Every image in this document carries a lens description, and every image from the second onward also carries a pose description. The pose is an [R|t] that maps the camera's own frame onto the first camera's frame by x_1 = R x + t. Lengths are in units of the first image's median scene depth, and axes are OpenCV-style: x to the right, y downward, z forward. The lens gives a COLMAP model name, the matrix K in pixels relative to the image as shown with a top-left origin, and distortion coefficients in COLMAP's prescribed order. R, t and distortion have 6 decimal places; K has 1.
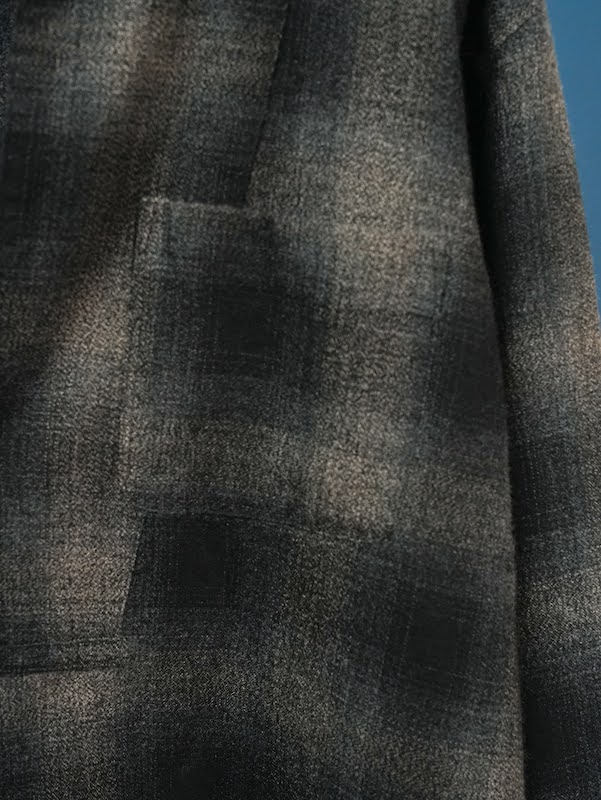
lens RADIAL K [[1458.8, 0, 300.5], [0, 1458.8, 400.0], [0, 0, 1]] dist [-0.049733, 0.231510]
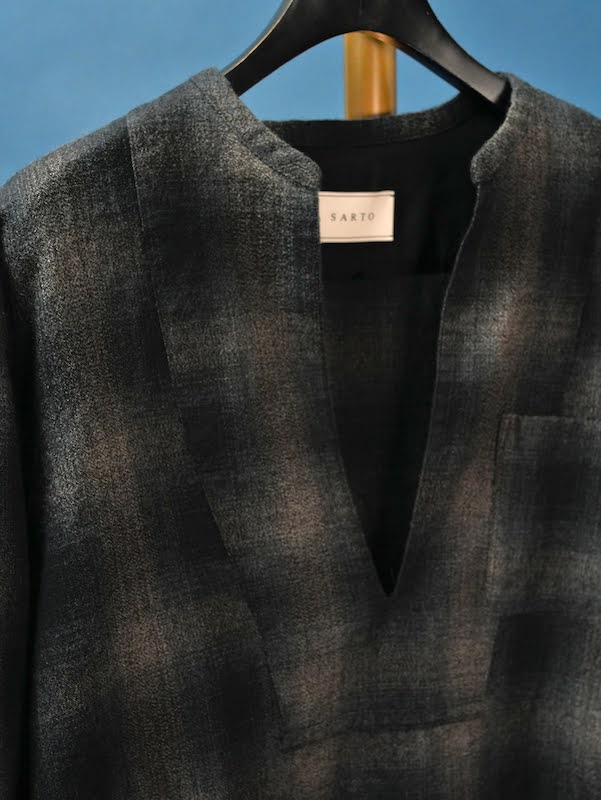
lens RADIAL K [[1458.8, 0, 300.5], [0, 1458.8, 400.0], [0, 0, 1]] dist [-0.049733, 0.231510]
pose [[0.982759, -0.063643, 0.173590, -0.589085], [0.077262, 0.994346, -0.072849, -0.054055], [-0.167972, 0.085005, 0.982120, -0.524203]]
